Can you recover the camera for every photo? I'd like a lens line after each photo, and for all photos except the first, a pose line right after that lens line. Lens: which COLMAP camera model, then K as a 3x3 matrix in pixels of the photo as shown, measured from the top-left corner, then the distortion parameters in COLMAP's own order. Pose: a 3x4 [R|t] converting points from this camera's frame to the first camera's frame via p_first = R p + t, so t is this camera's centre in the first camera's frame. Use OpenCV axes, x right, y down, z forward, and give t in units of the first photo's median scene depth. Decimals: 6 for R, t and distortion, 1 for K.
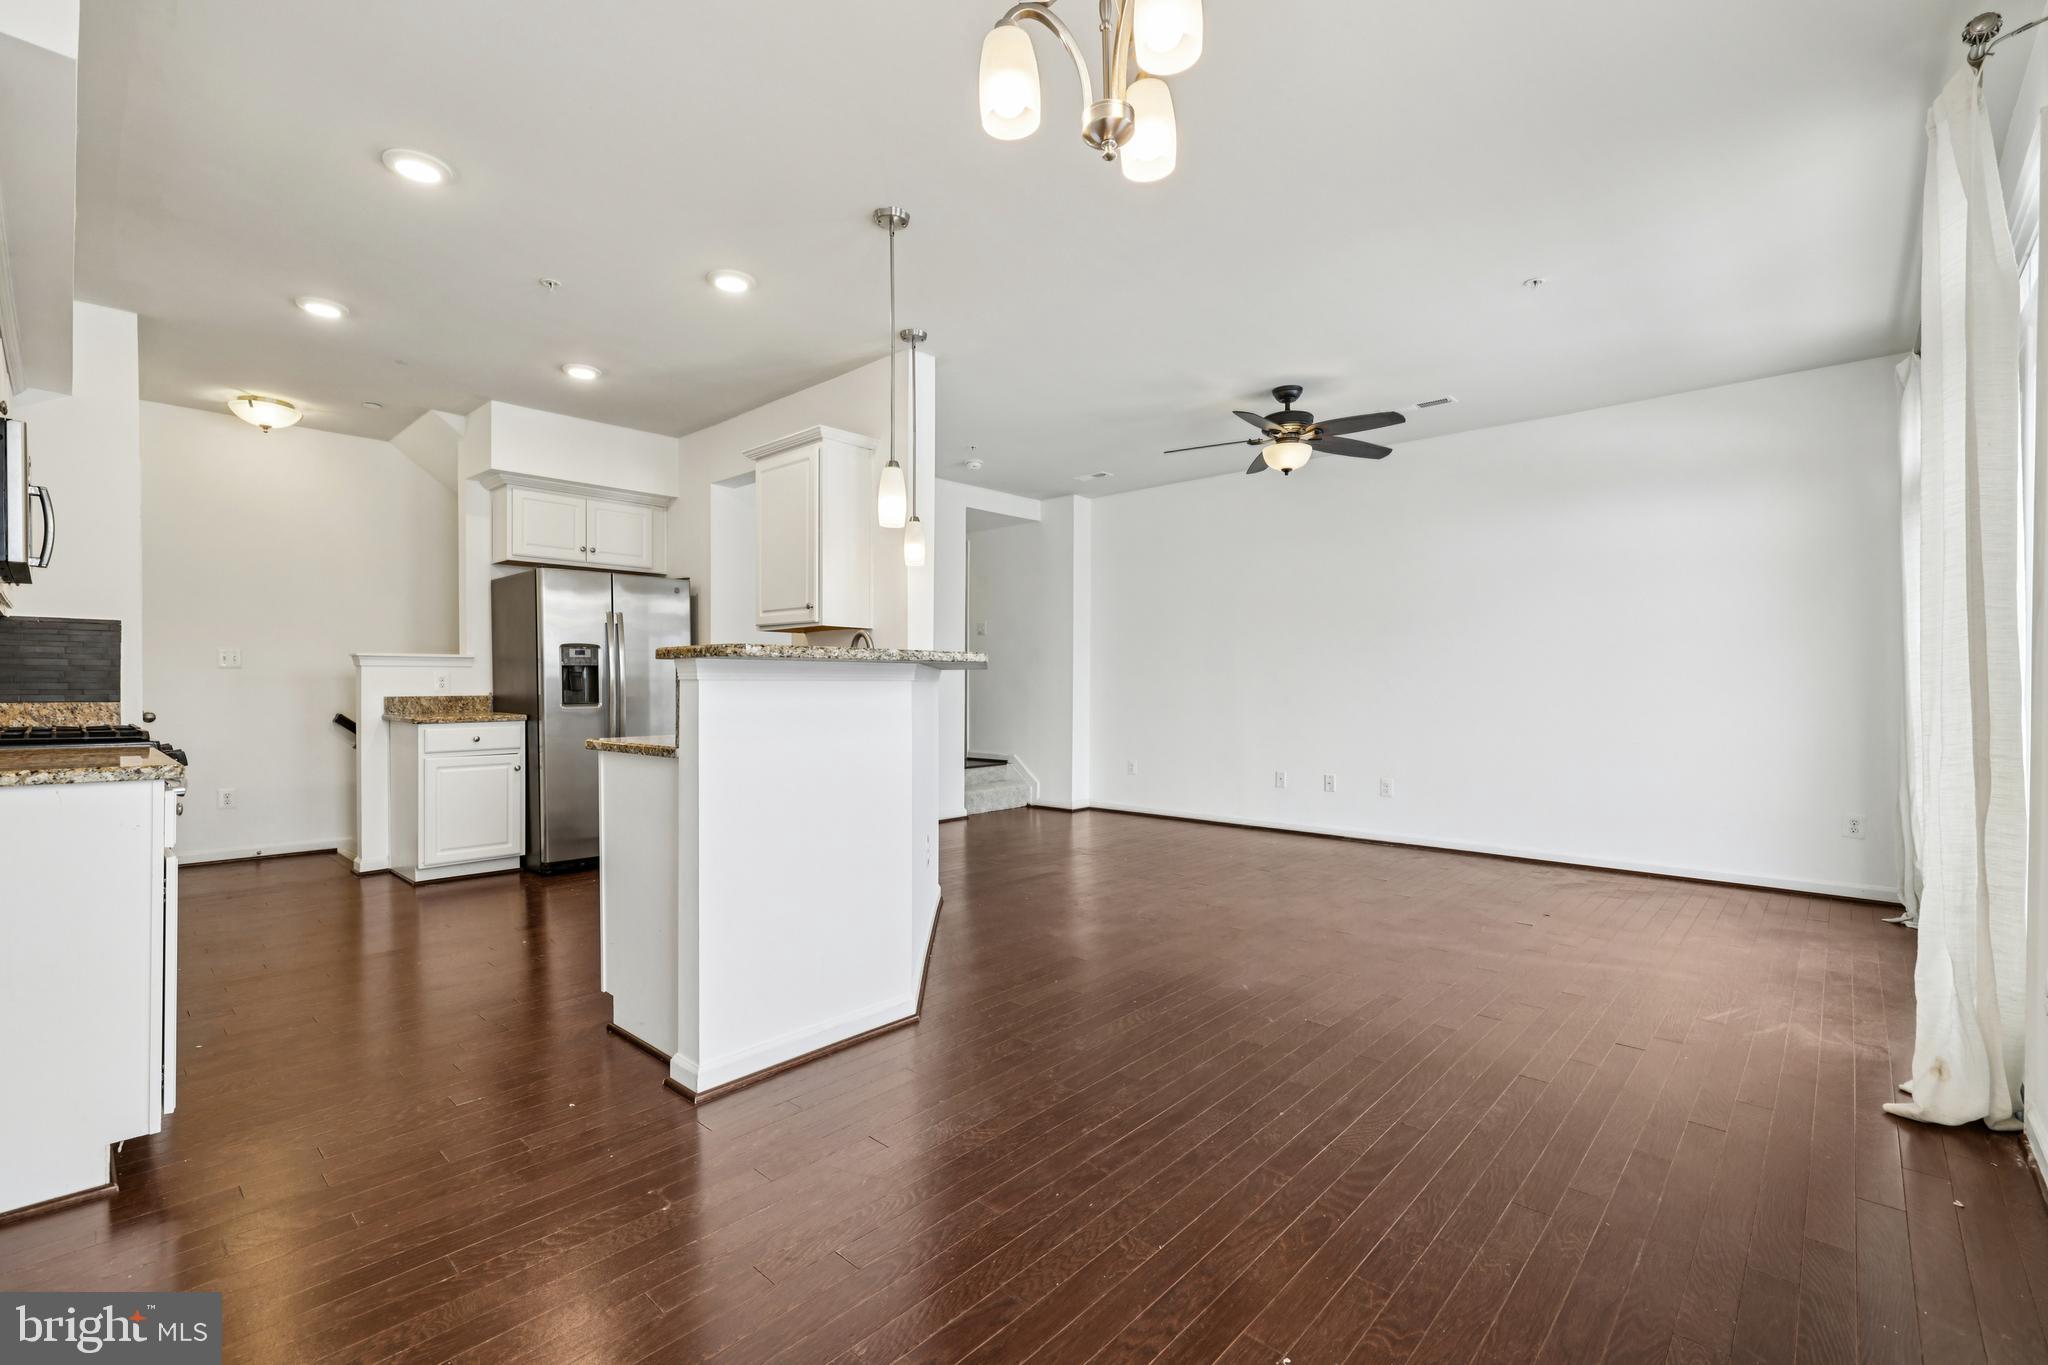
lens RADIAL K [[866.5, 0, 1006.7], [0, 866.5, 691.8], [0, 0, 1]] dist [-0.001277, 0.000647]
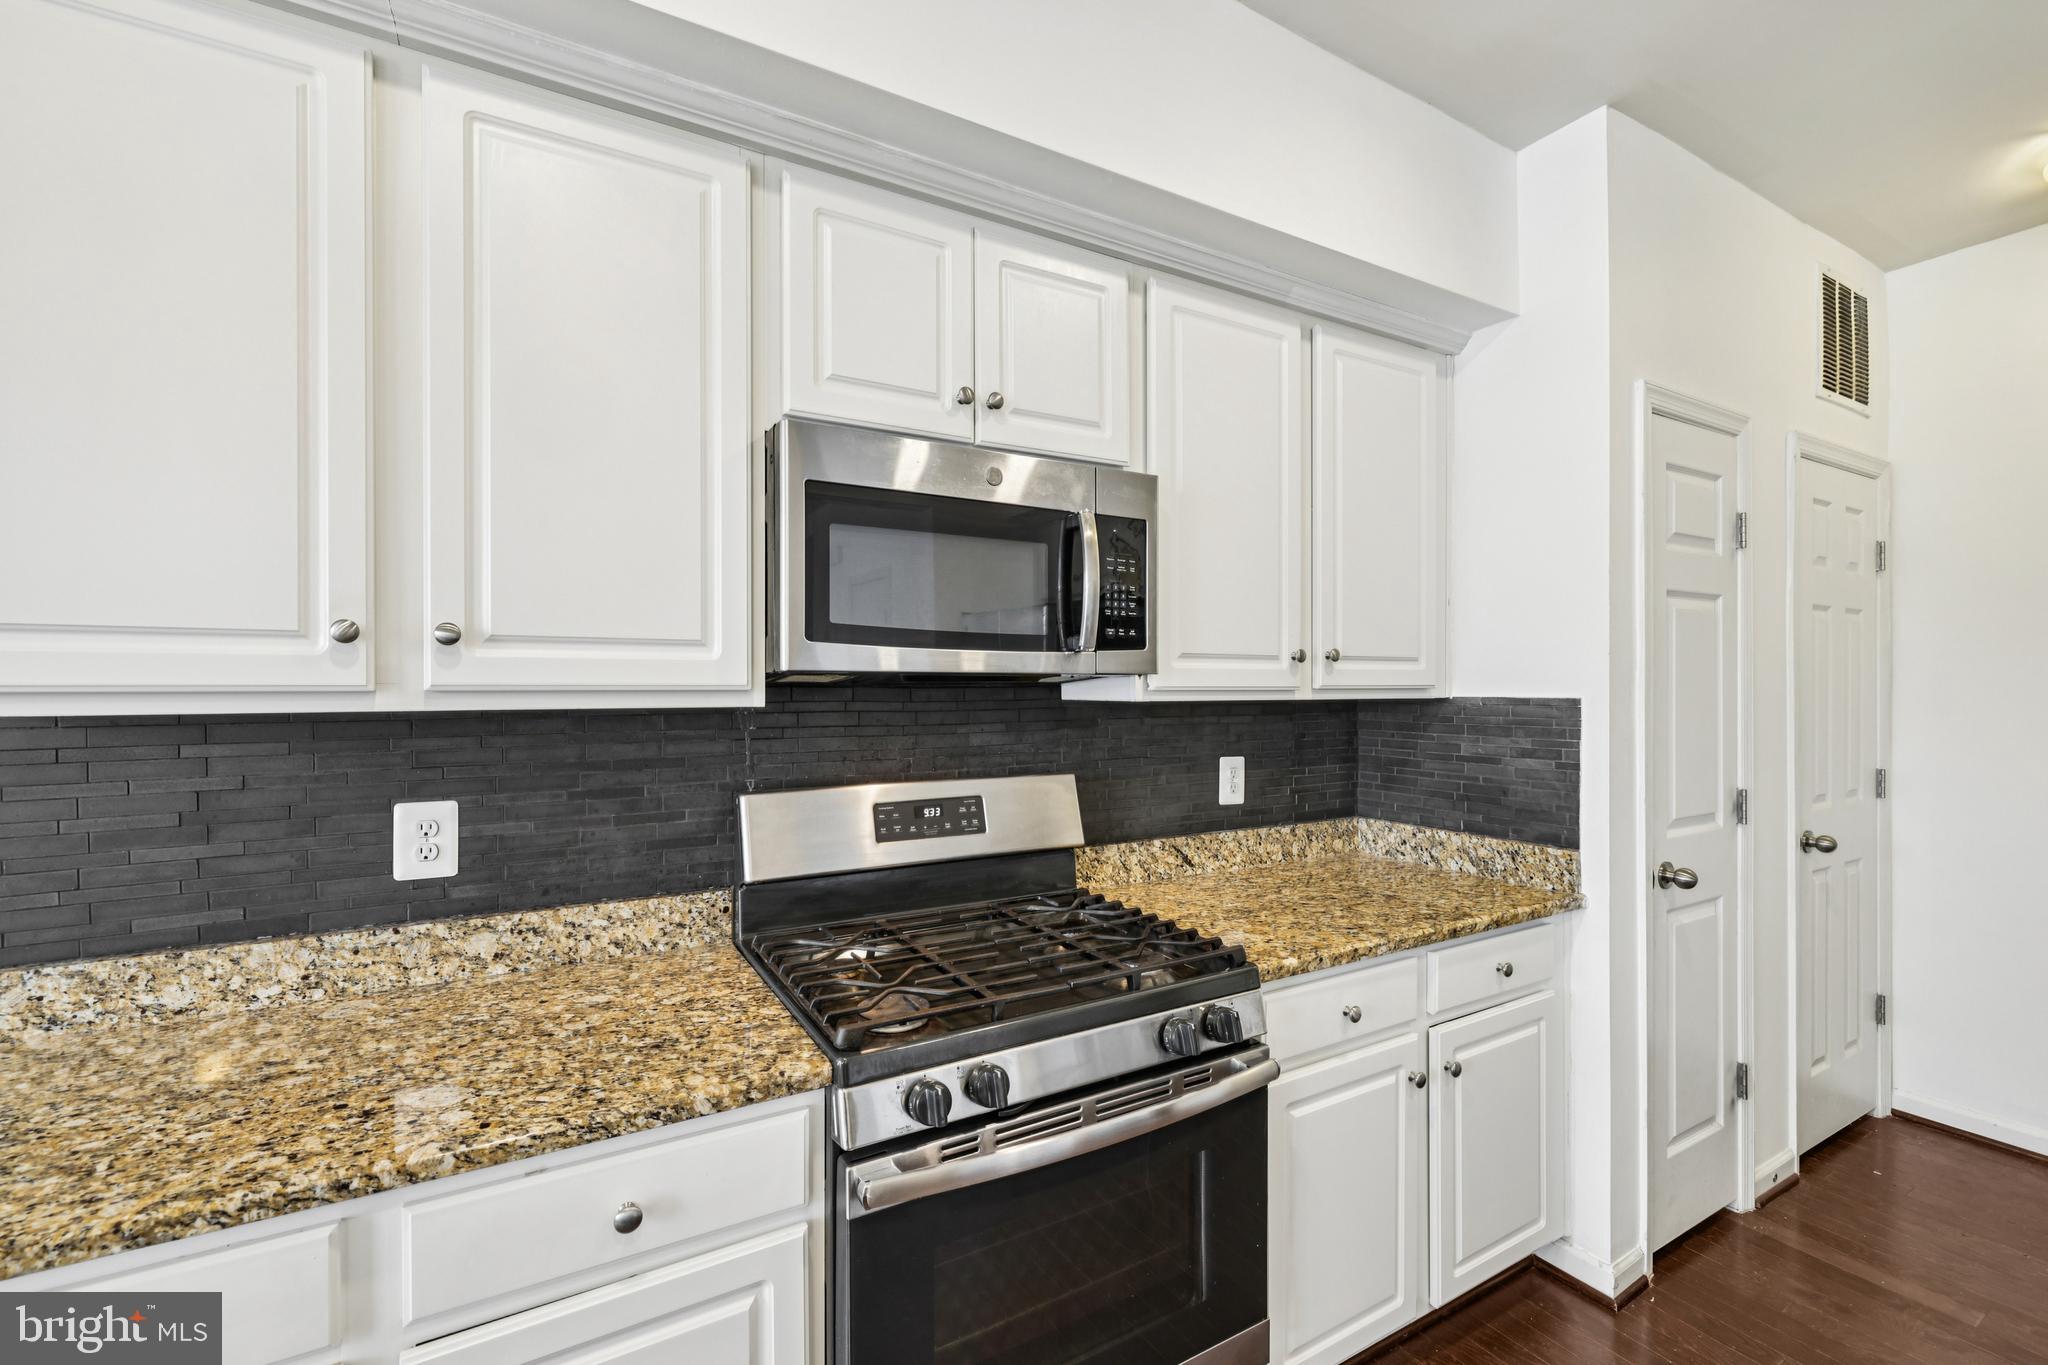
lens RADIAL K [[866.5, 0, 1010.8], [0, 866.5, 690.6], [0, 0, 1]] dist [-0.001277, 0.000647]
pose [[-0.309455, 0.001357, -0.950913, -0.298789], [-0.004974, 0.999983, 0.003045, -0.063496], [0.950901, 0.005672, -0.309443, 0.609700]]
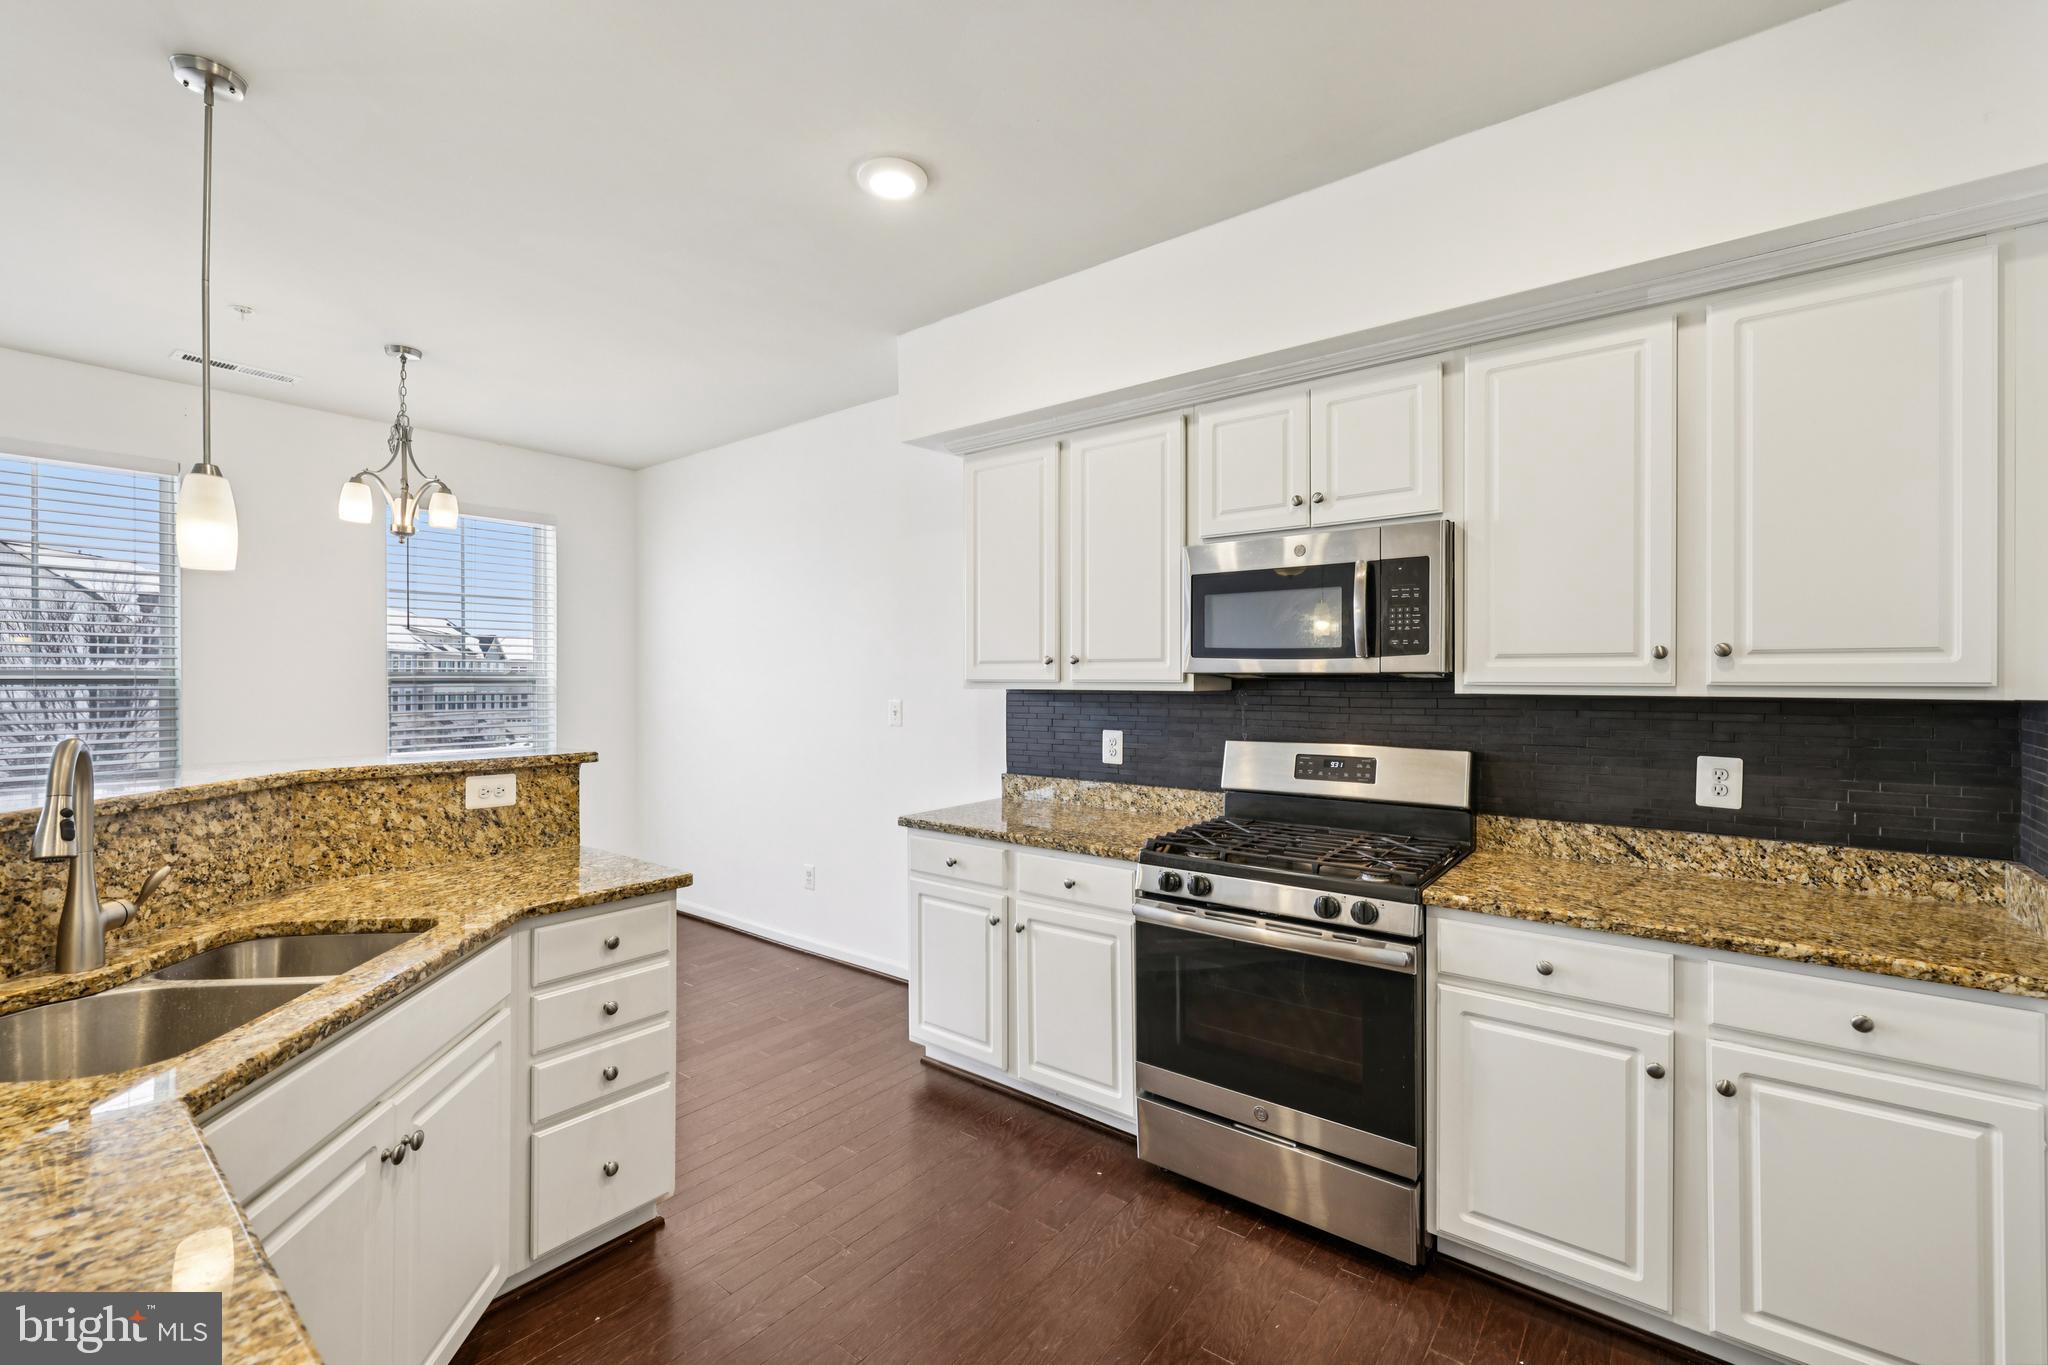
lens RADIAL K [[866.5, 0, 1017.2], [0, 866.5, 677.9], [0, 0, 1]] dist [-0.001277, 0.000647]
pose [[-0.997762, -0.002235, -0.066832, -0.392102], [-0.002709, 0.999972, 0.007009, -0.068841], [0.066815, 0.007174, -0.997740, 0.975837]]
